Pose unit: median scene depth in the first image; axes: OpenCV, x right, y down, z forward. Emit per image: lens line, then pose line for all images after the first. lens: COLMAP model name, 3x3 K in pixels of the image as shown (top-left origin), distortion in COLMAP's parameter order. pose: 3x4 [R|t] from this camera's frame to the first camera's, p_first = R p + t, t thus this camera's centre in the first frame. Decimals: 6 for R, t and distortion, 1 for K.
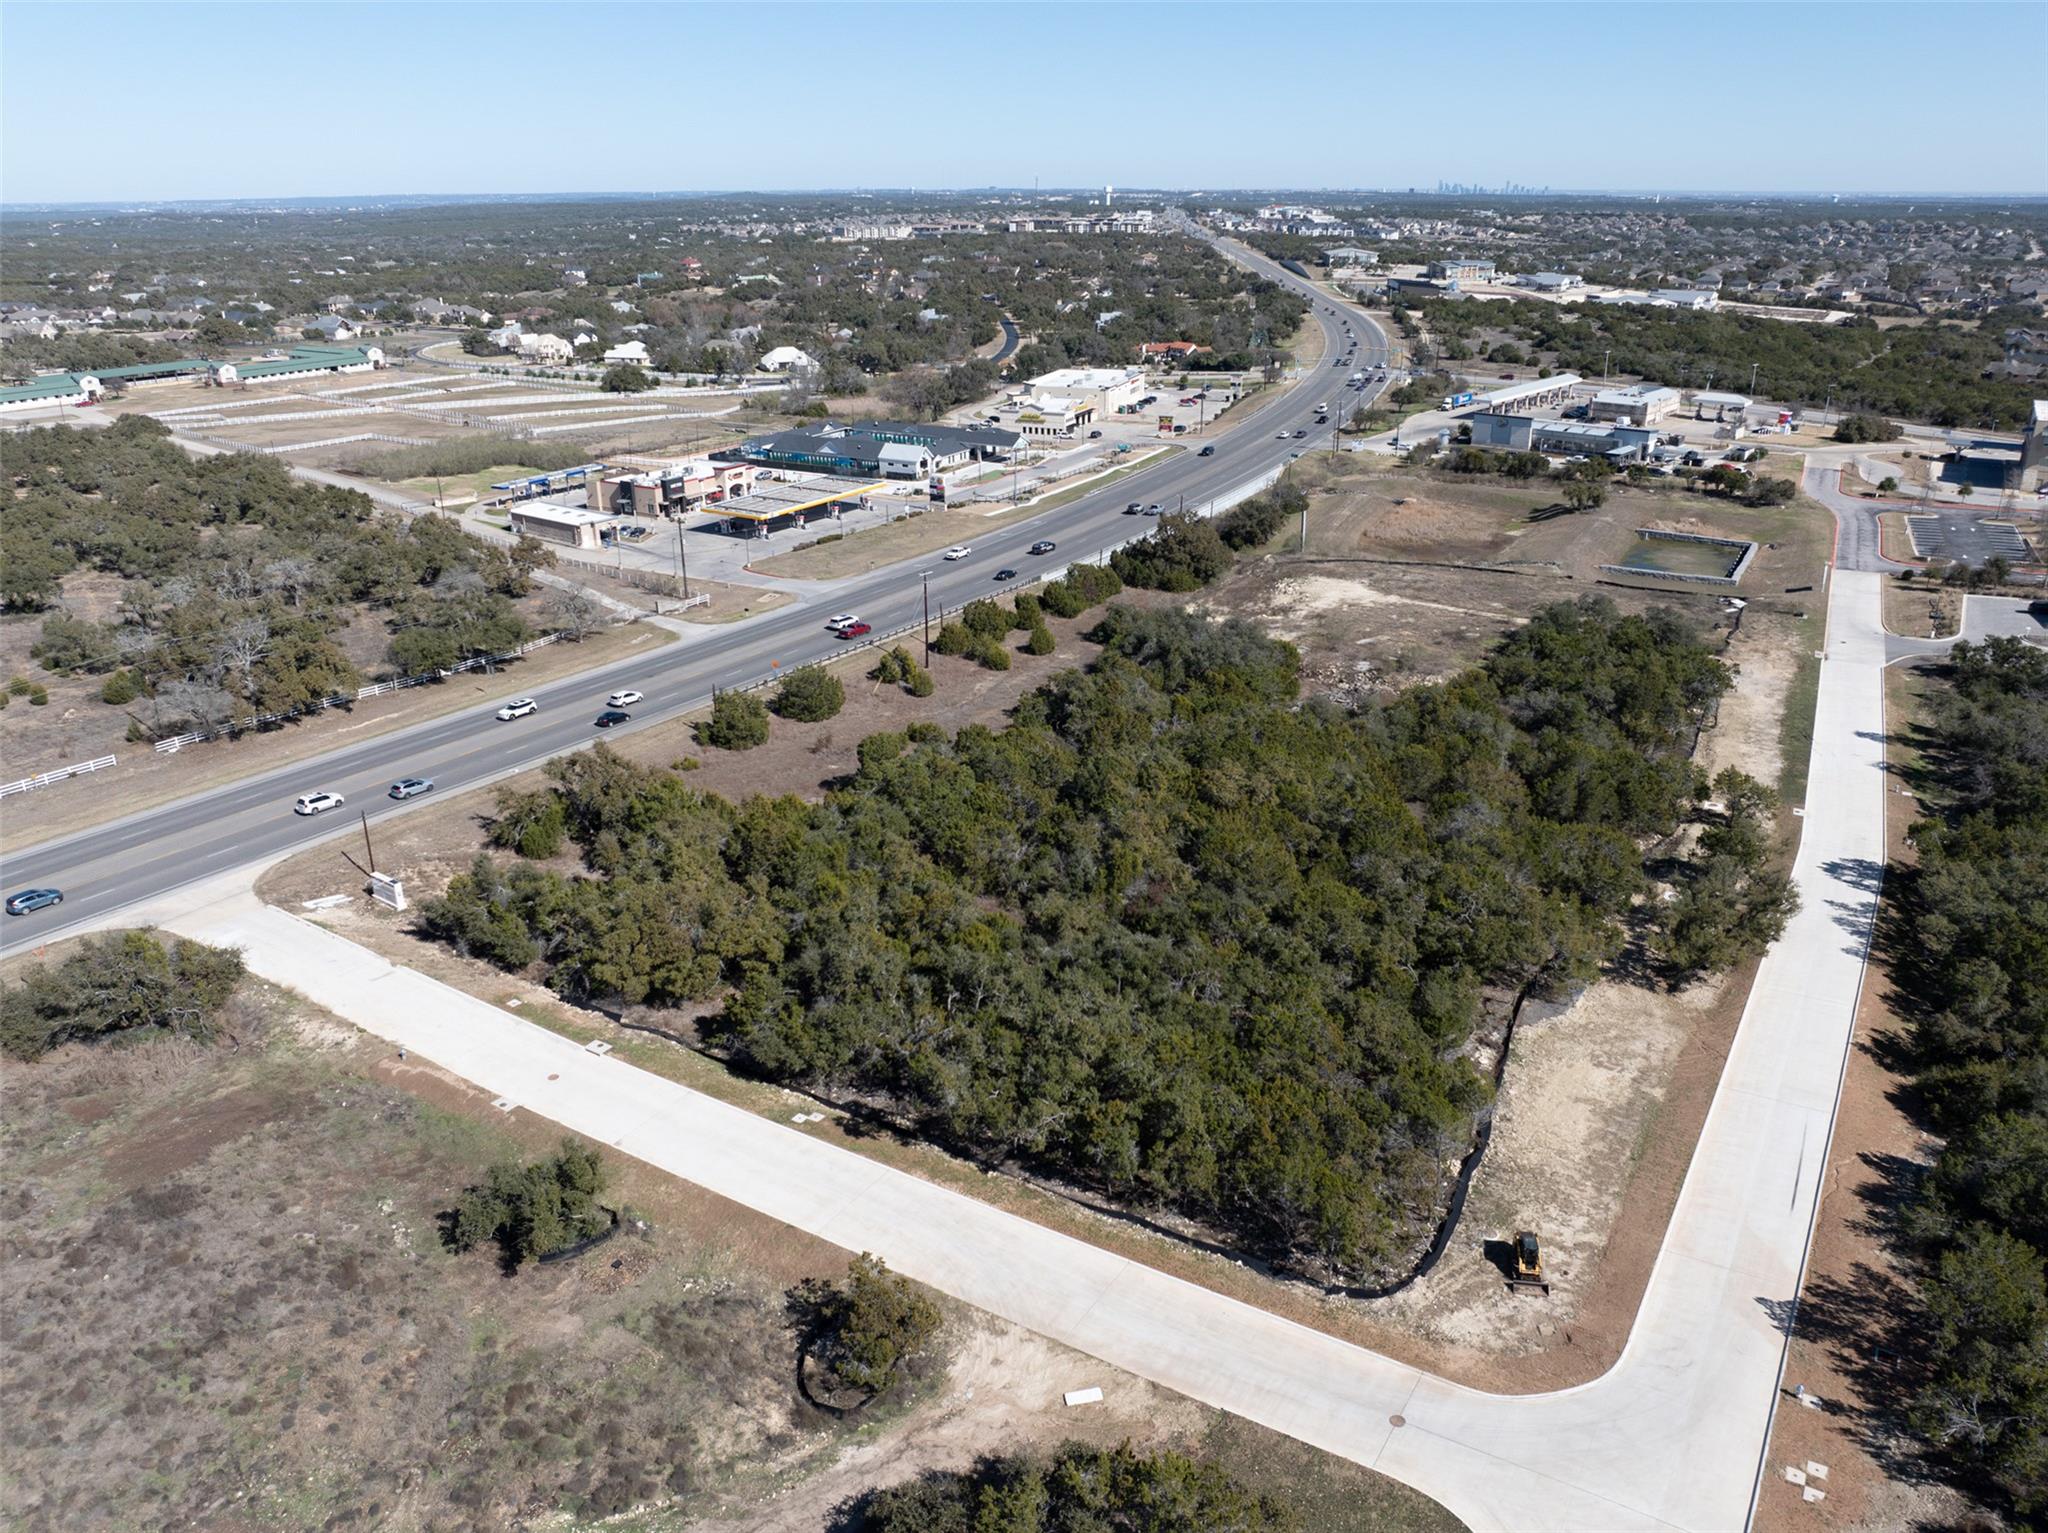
lens RADIAL K [[1482.1, 0, 1035.3], [0, 1482.1, 736.6], [0, 0, 1]] dist [-0.043514, 0.011385]
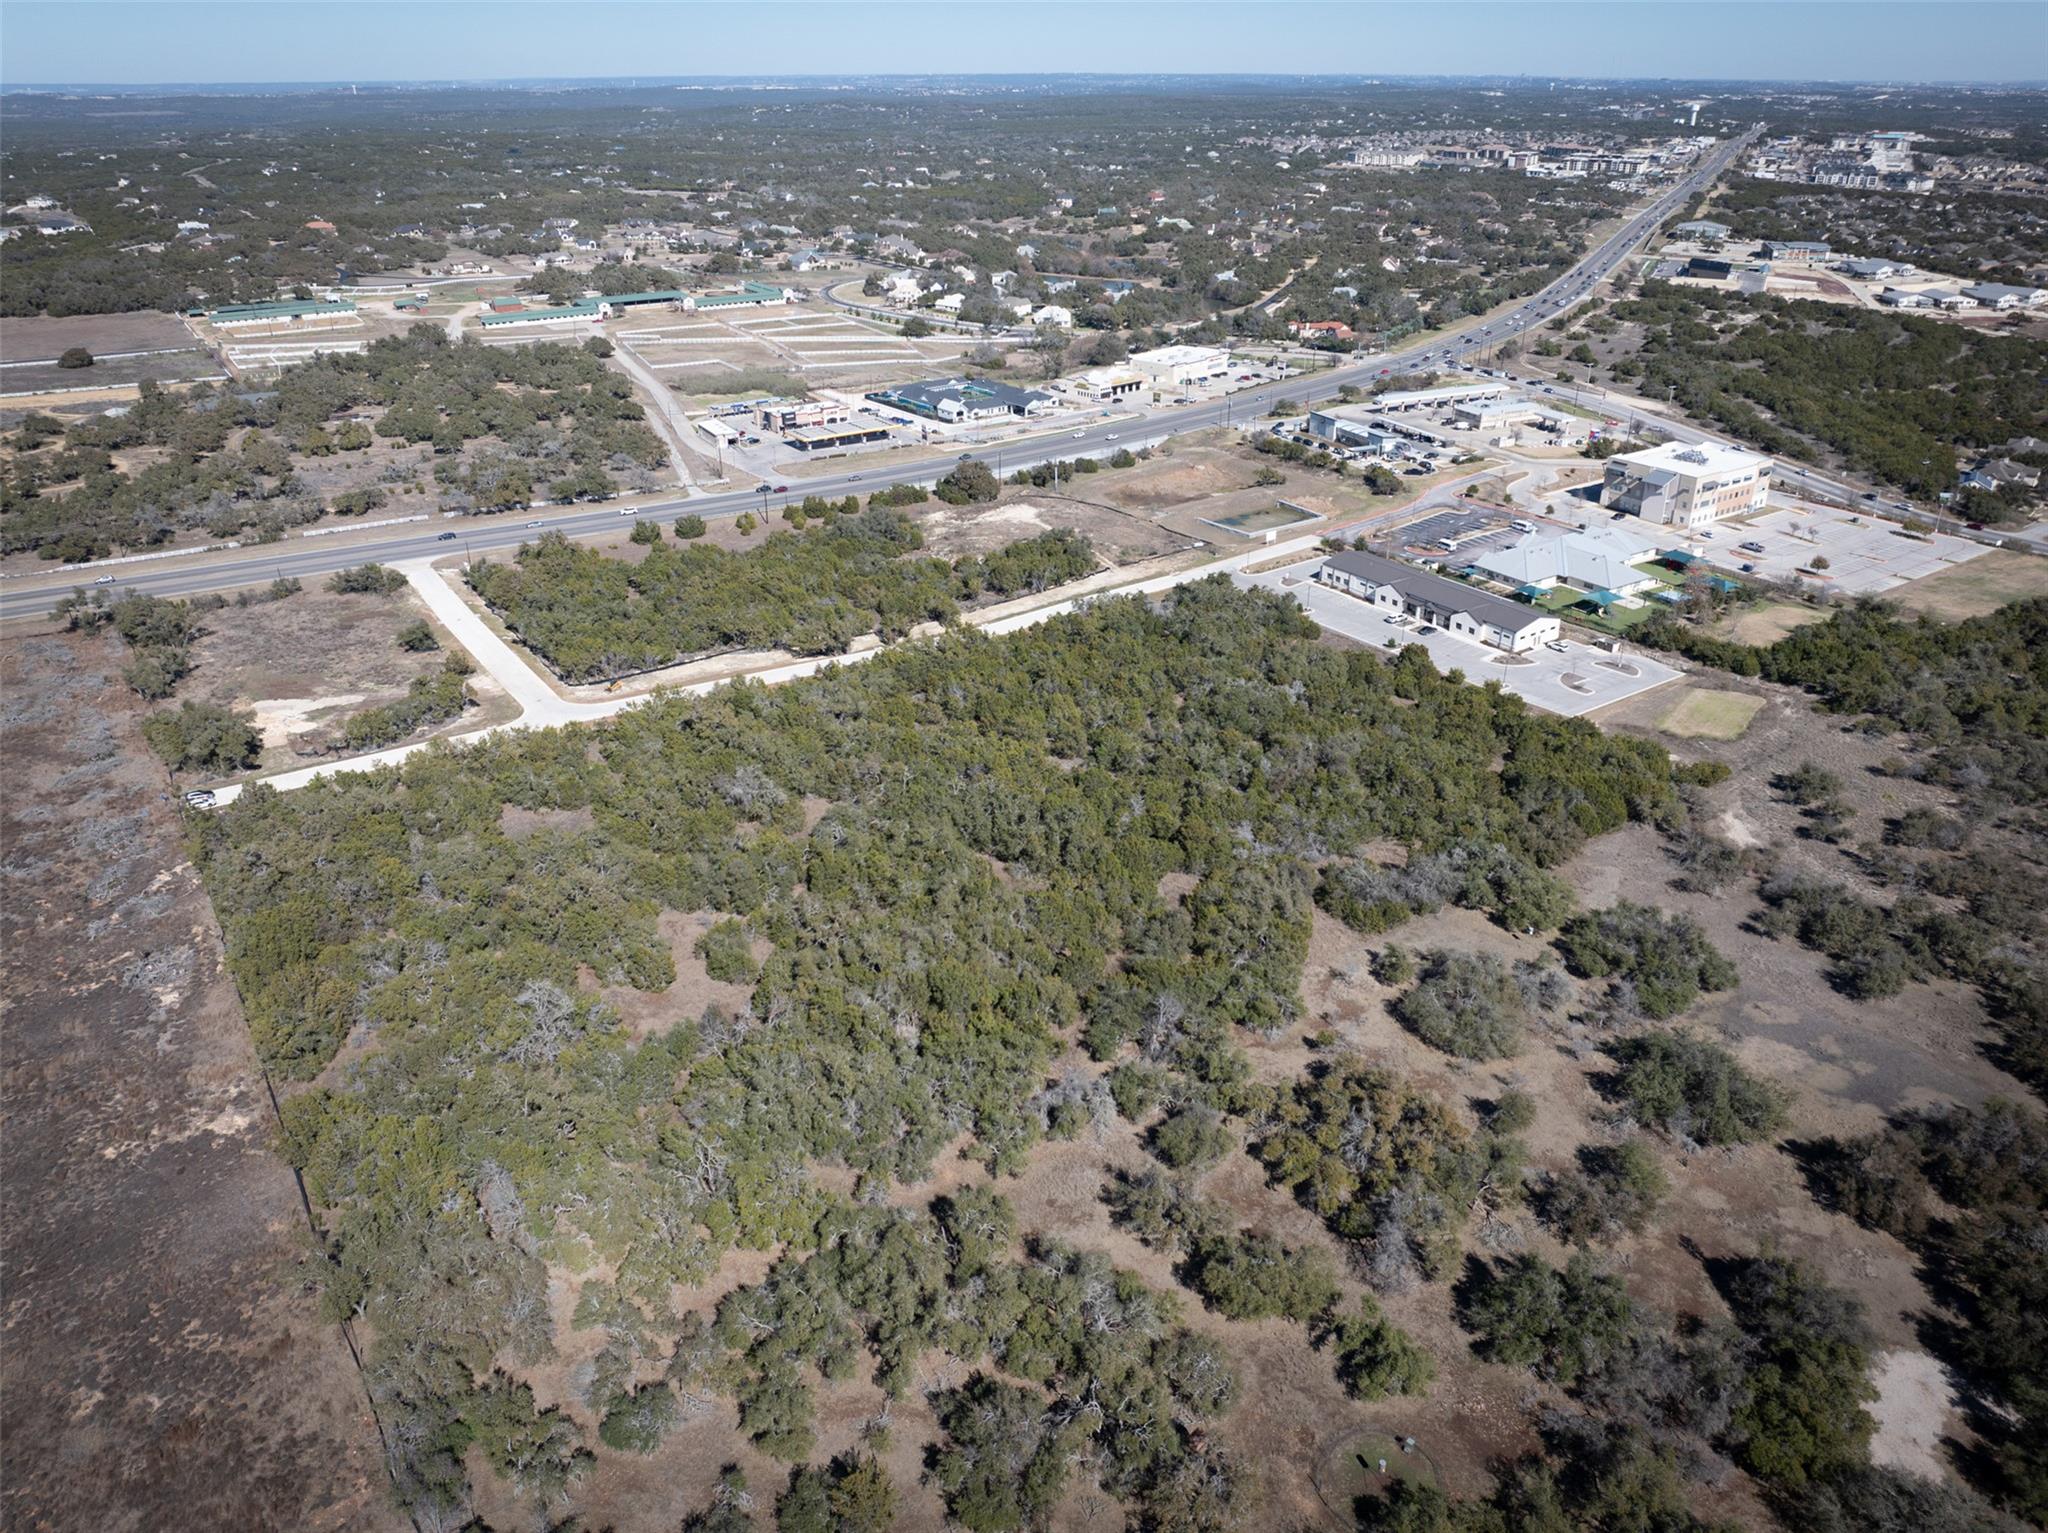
lens RADIAL K [[1479.6, 0, 1021.3], [0, 1479.6, 708.9], [0, 0, 1]] dist [-0.034335, 0.001620]
pose [[0.913084, 0.165783, -0.372549, 0.623796], [-0.145504, 0.985943, 0.082124, -0.007032], [0.380927, -0.020779, 0.924371, -0.469346]]
